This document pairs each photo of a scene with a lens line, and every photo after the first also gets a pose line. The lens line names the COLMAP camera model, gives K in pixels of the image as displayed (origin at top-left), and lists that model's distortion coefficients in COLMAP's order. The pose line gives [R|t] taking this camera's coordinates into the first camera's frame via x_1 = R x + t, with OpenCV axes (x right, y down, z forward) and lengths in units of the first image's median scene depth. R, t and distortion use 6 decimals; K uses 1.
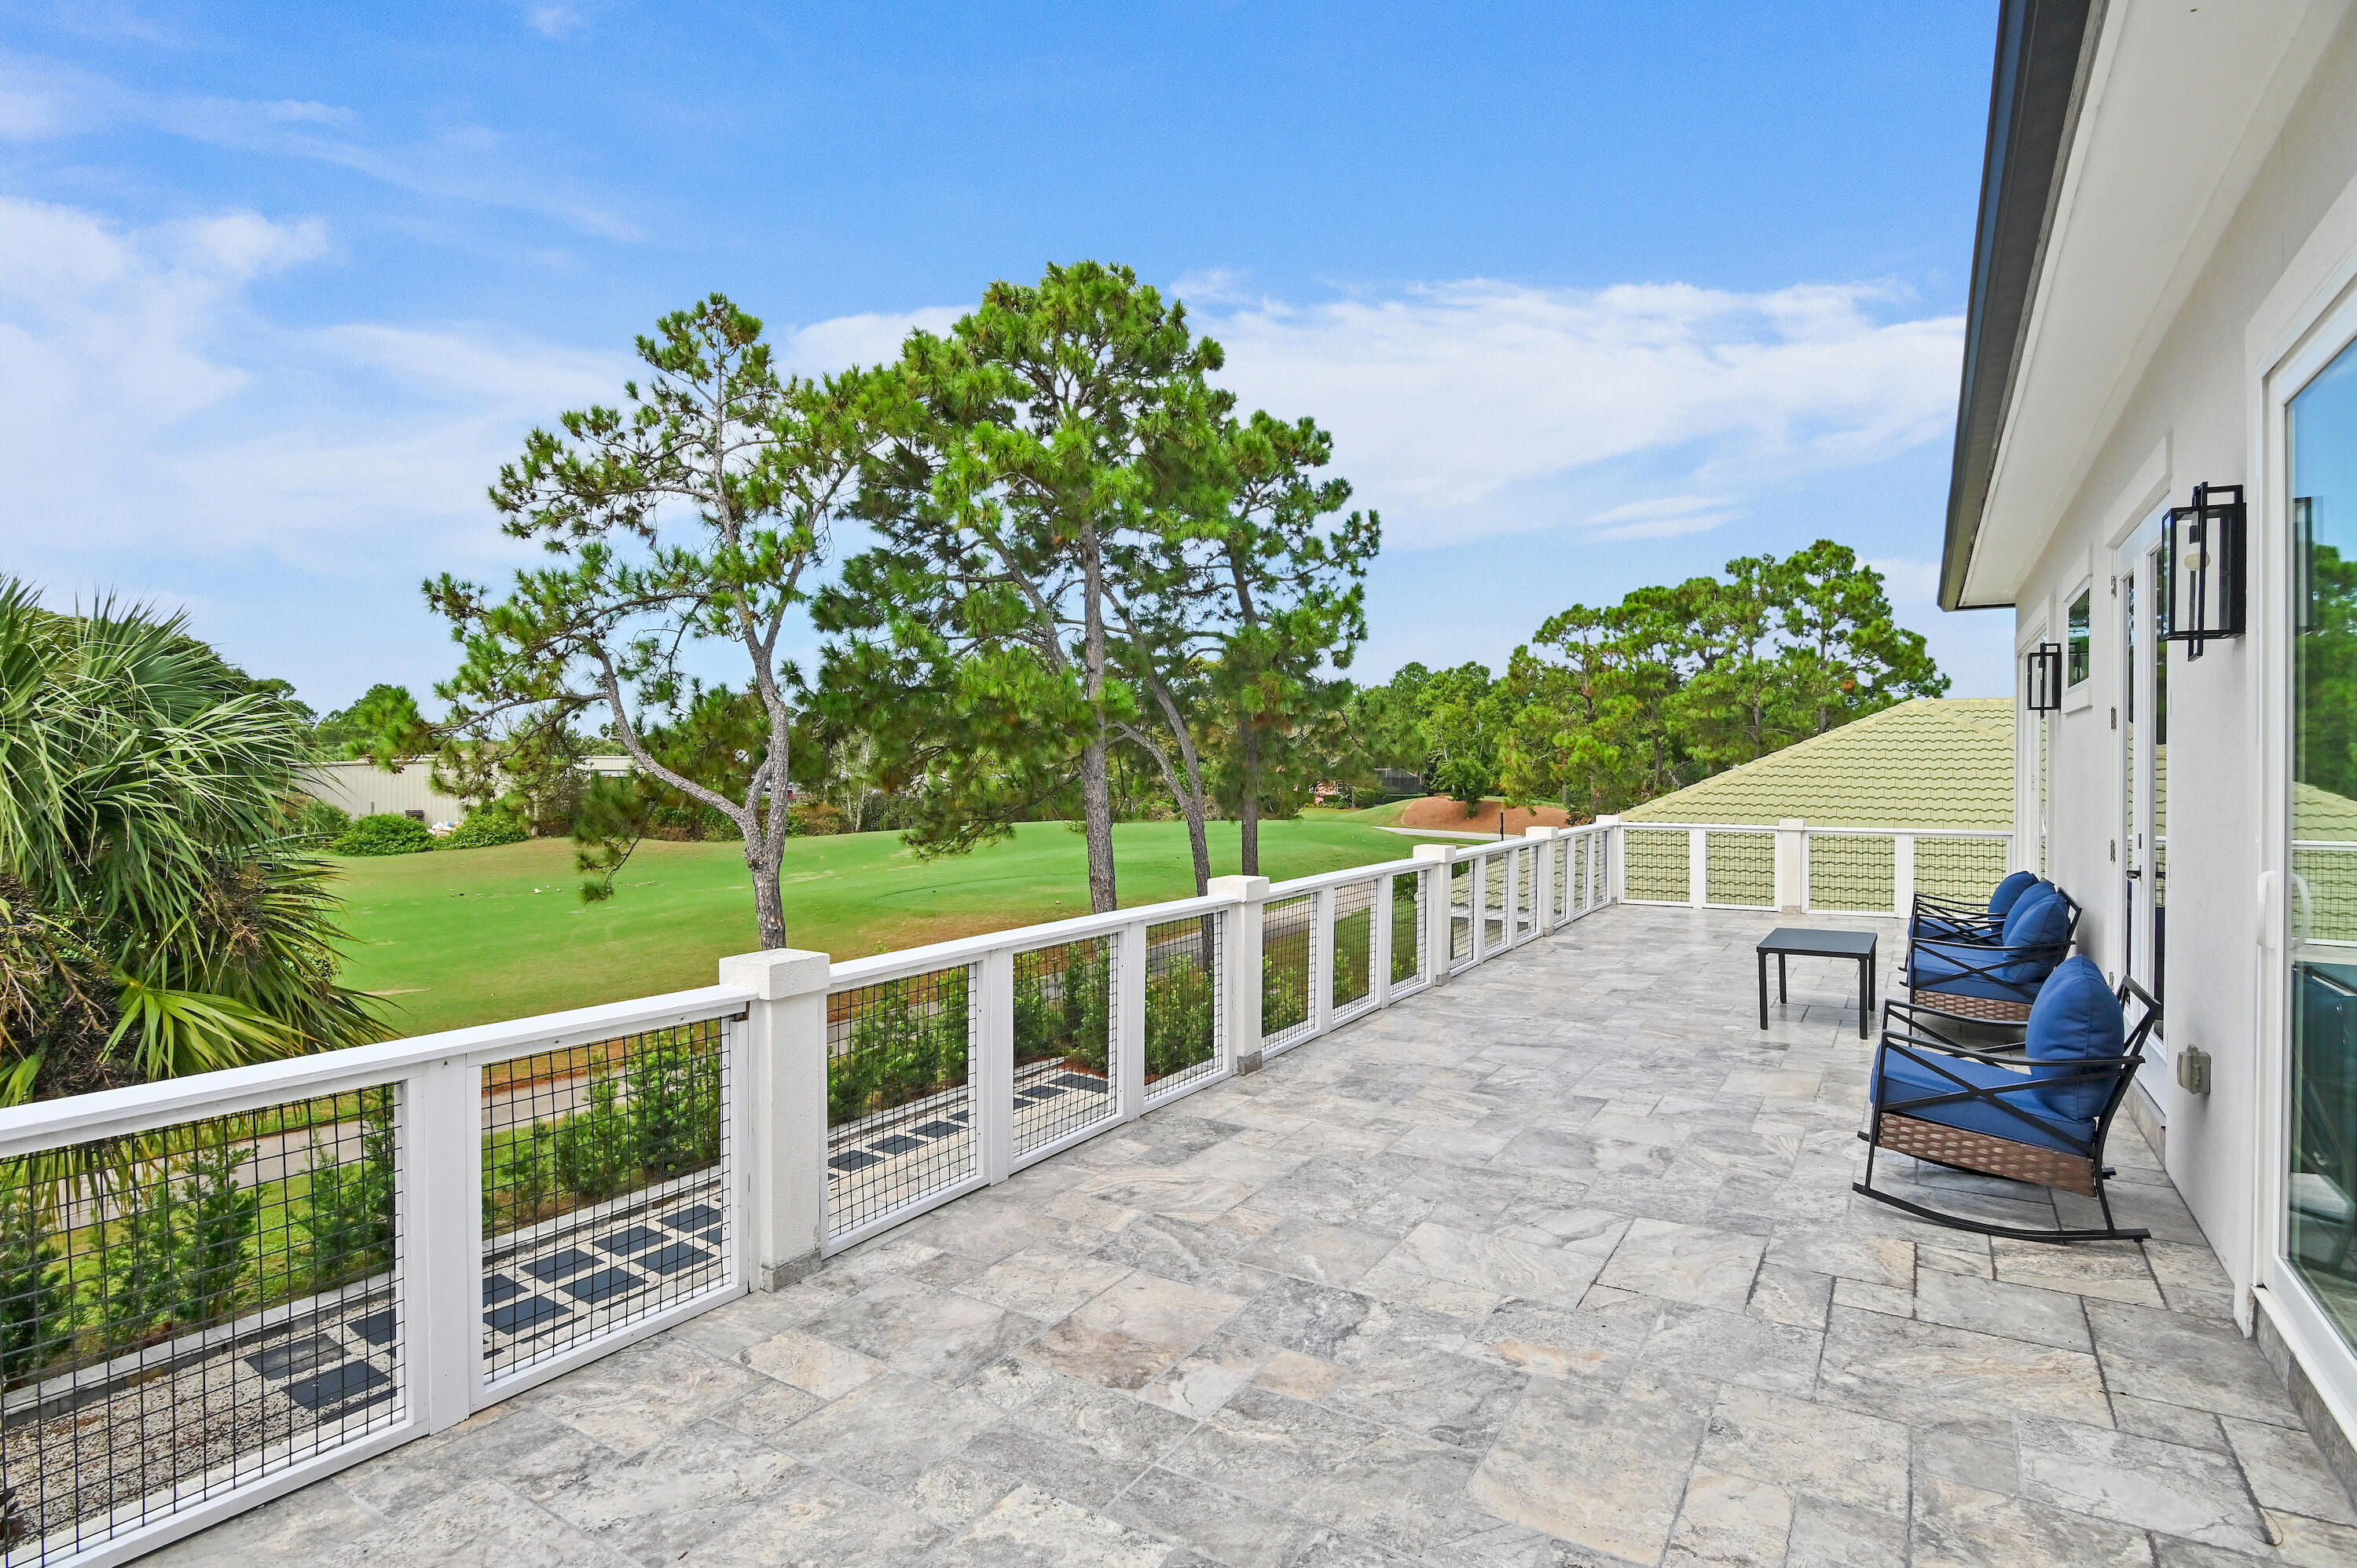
lens RADIAL K [[1167.3, 0, 1187.2], [0, 1167.3, 769.0], [0, 0, 1]] dist [-0.021781, -0.000274]
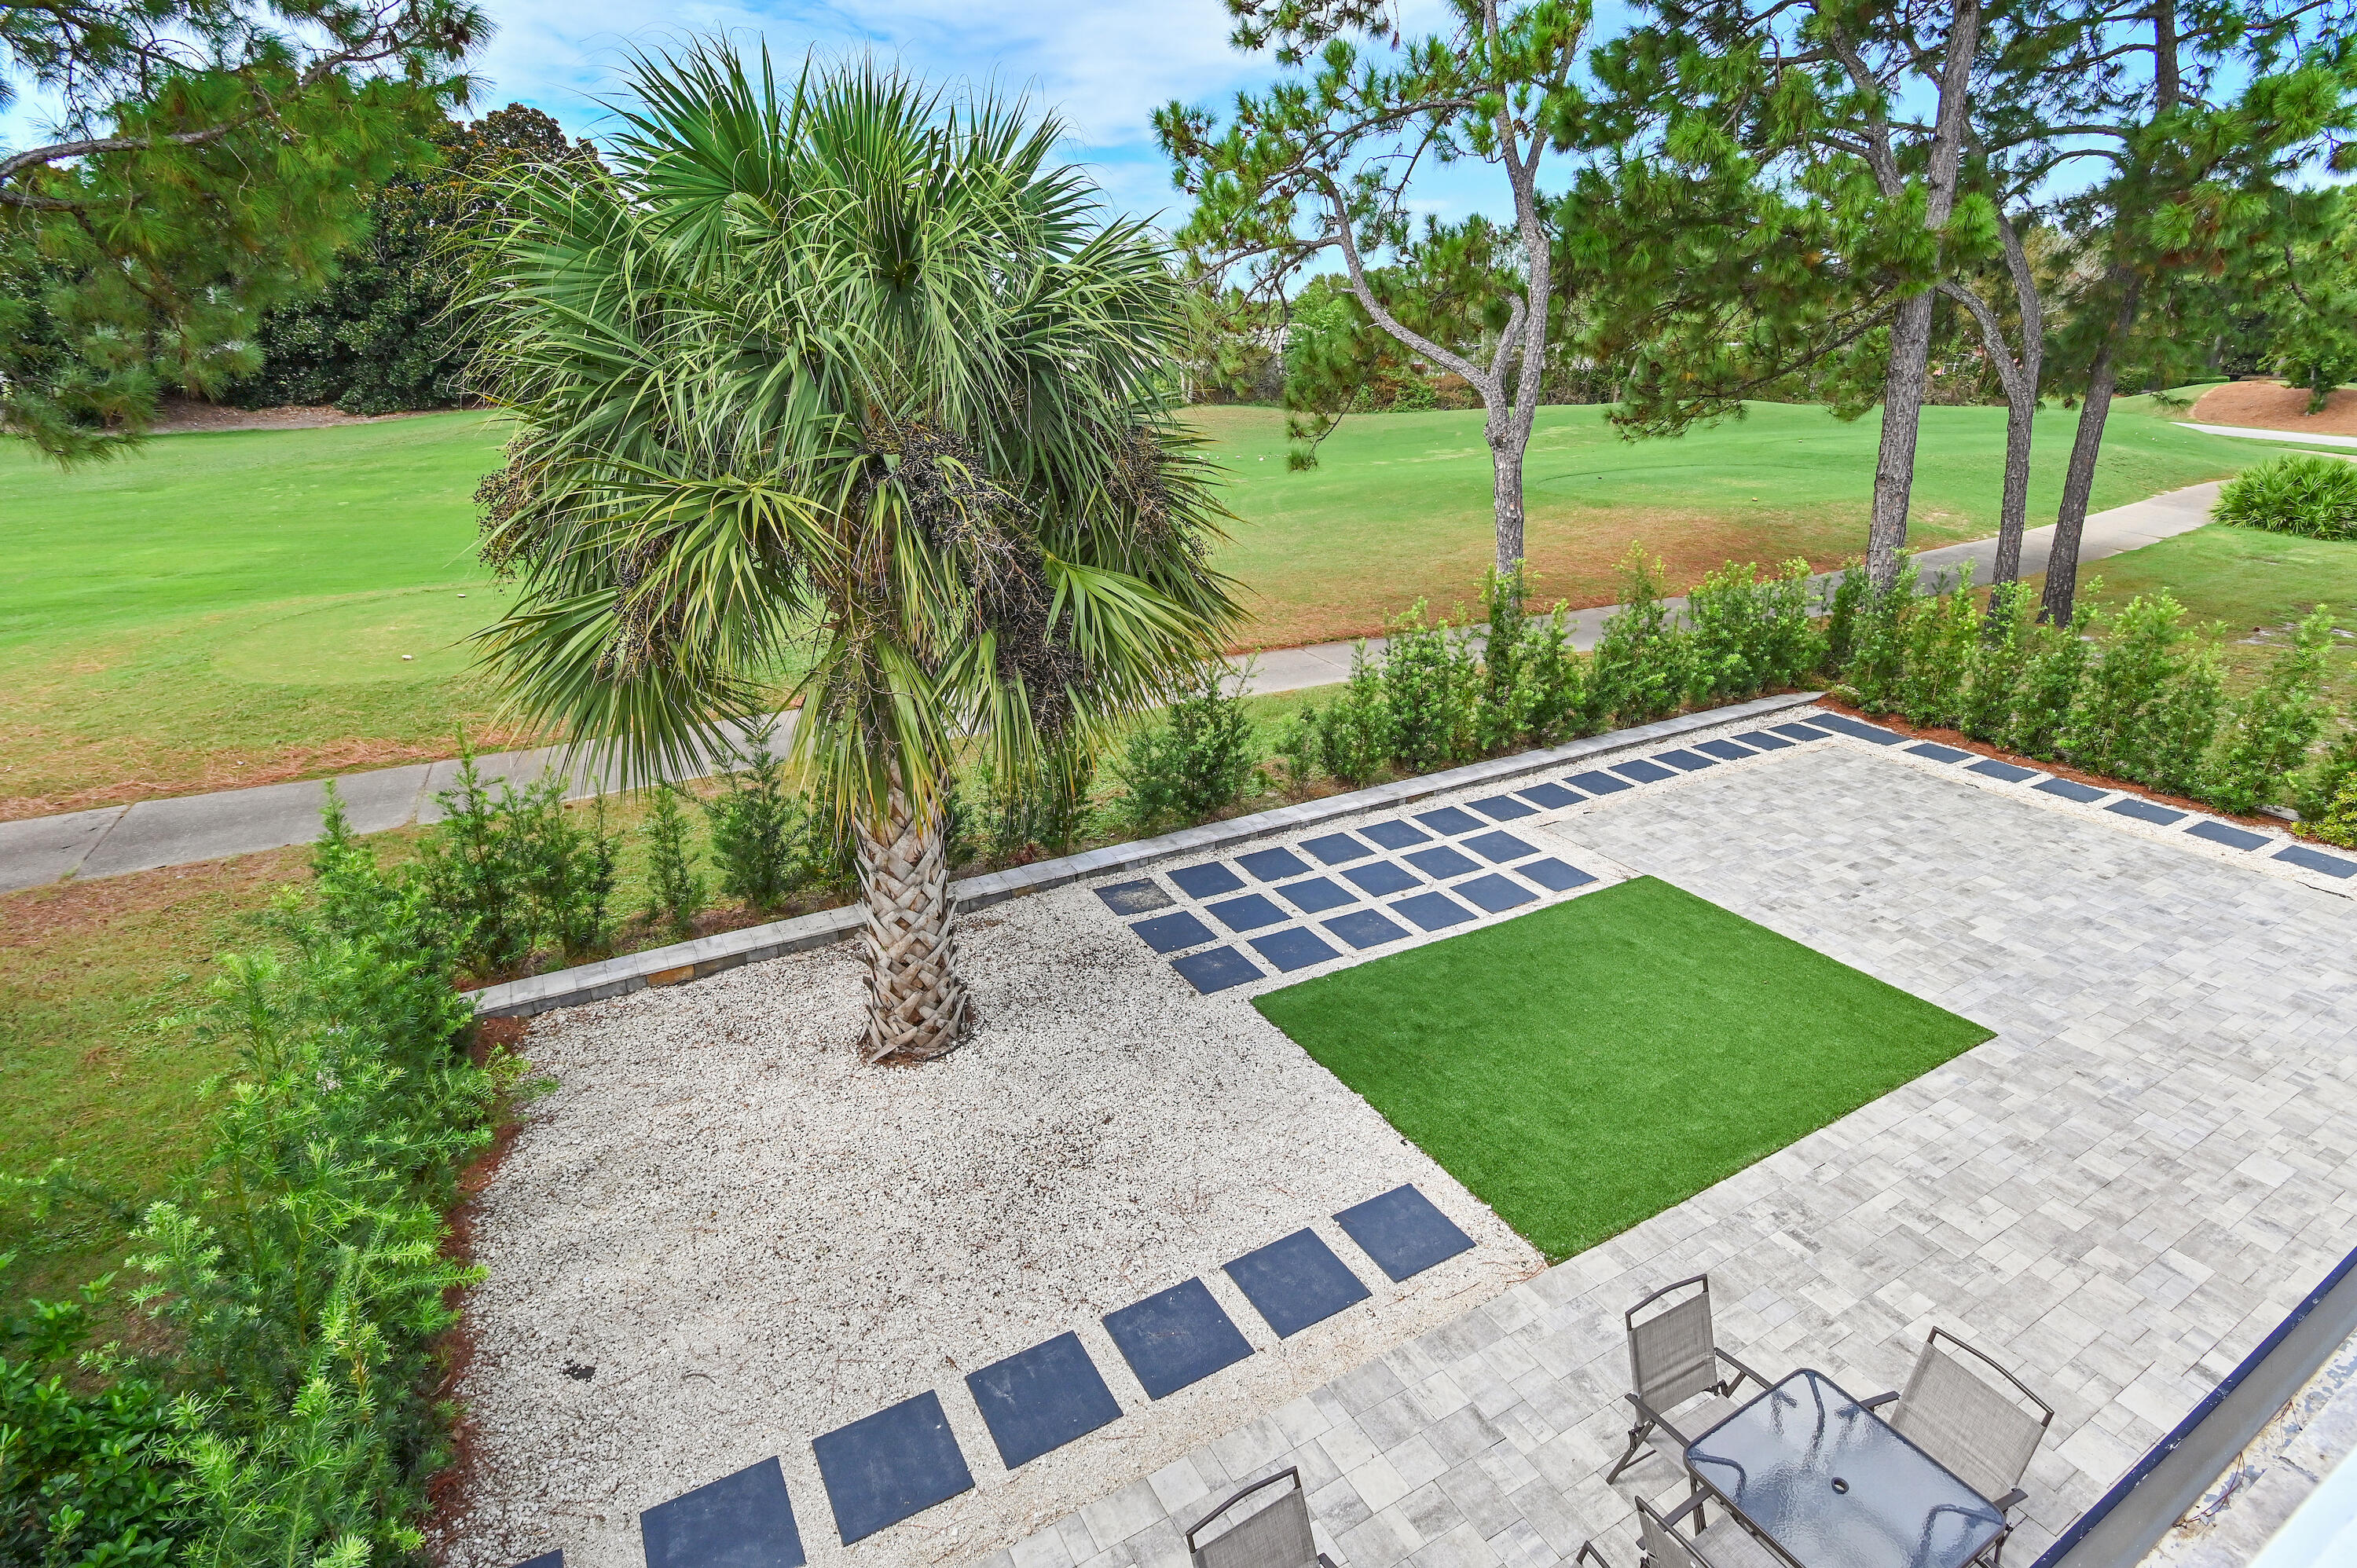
lens RADIAL K [[1149.2, 0, 1174.4], [0, 1149.2, 789.8], [0, 0, 1]] dist [-0.022843, -0.000660]
pose [[0.877250, 0.172939, -0.447800, -0.139688], [0.004000, 0.930185, 0.367070, 0.007321], [0.480017, -0.323803, 0.815313, 0.079958]]
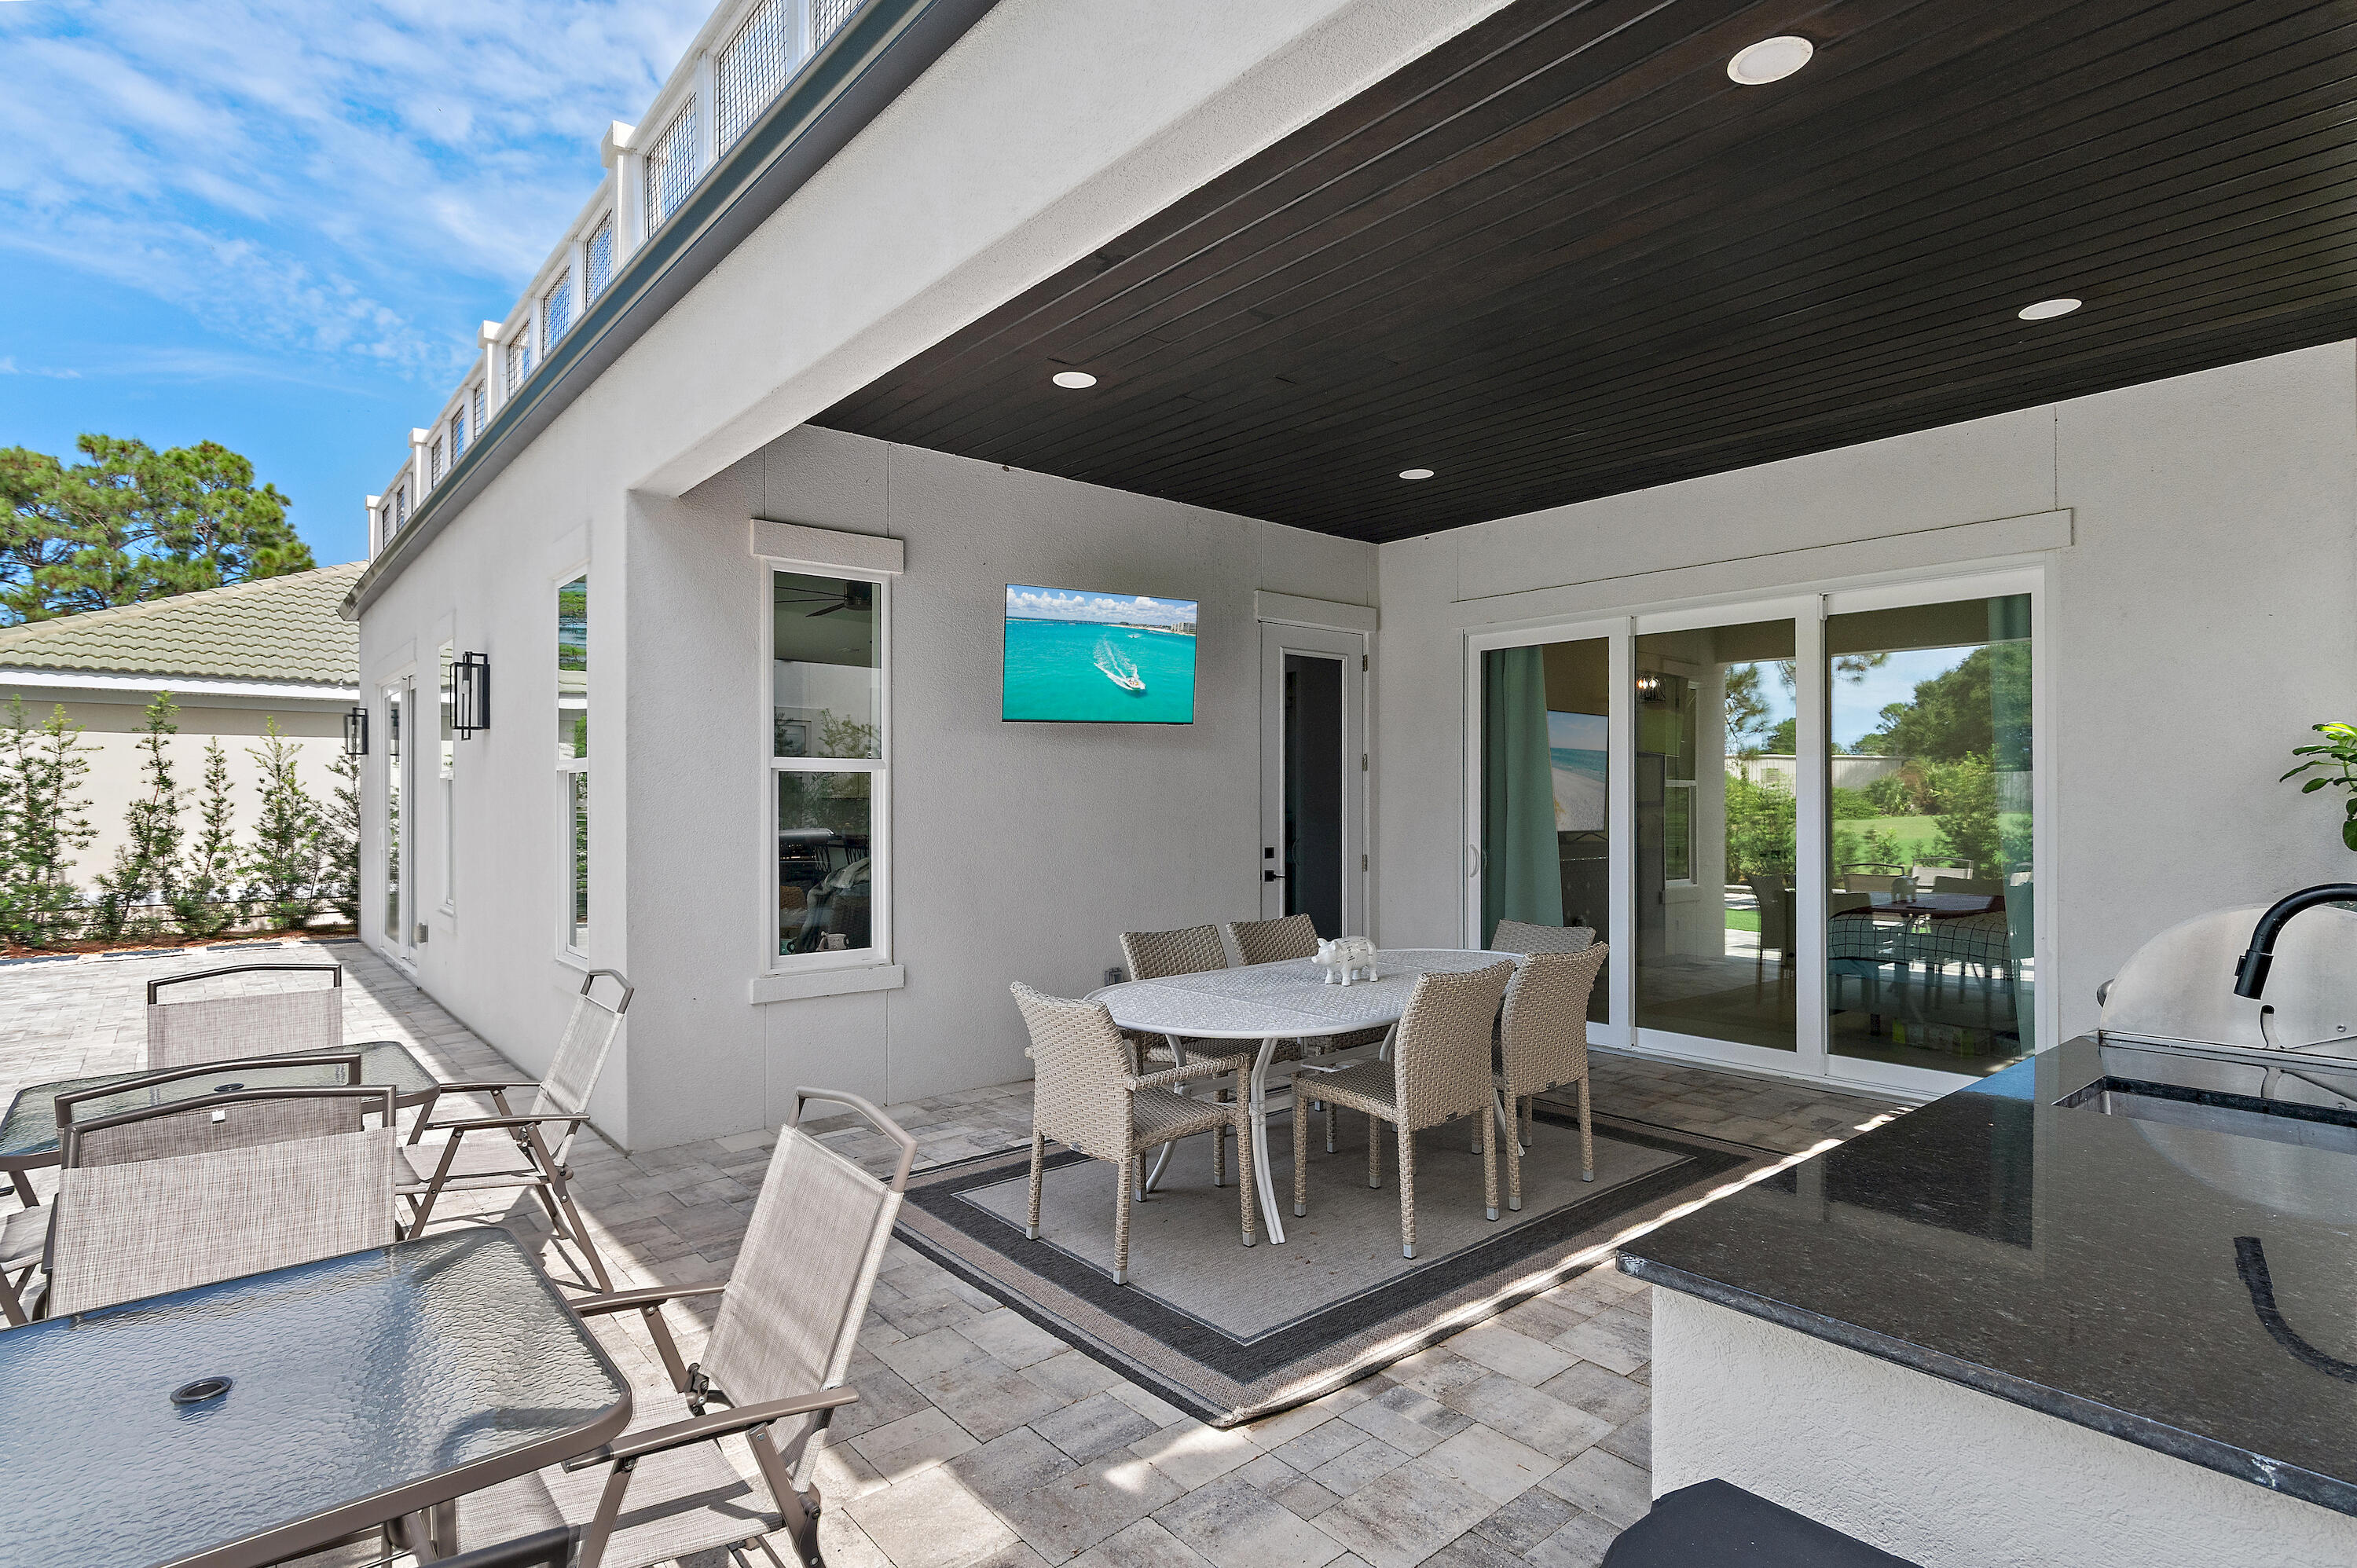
lens RADIAL K [[1178.4, 0, 1186.0], [0, 1178.4, 818.0], [0, 0, 1]] dist [0.000849, 0.000621]
pose [[0.301352, -0.020207, 0.953299, -0.217080], [0.004213, 0.999794, 0.019861, 0.188124], [-0.953504, -0.001968, 0.301375, 0.110647]]
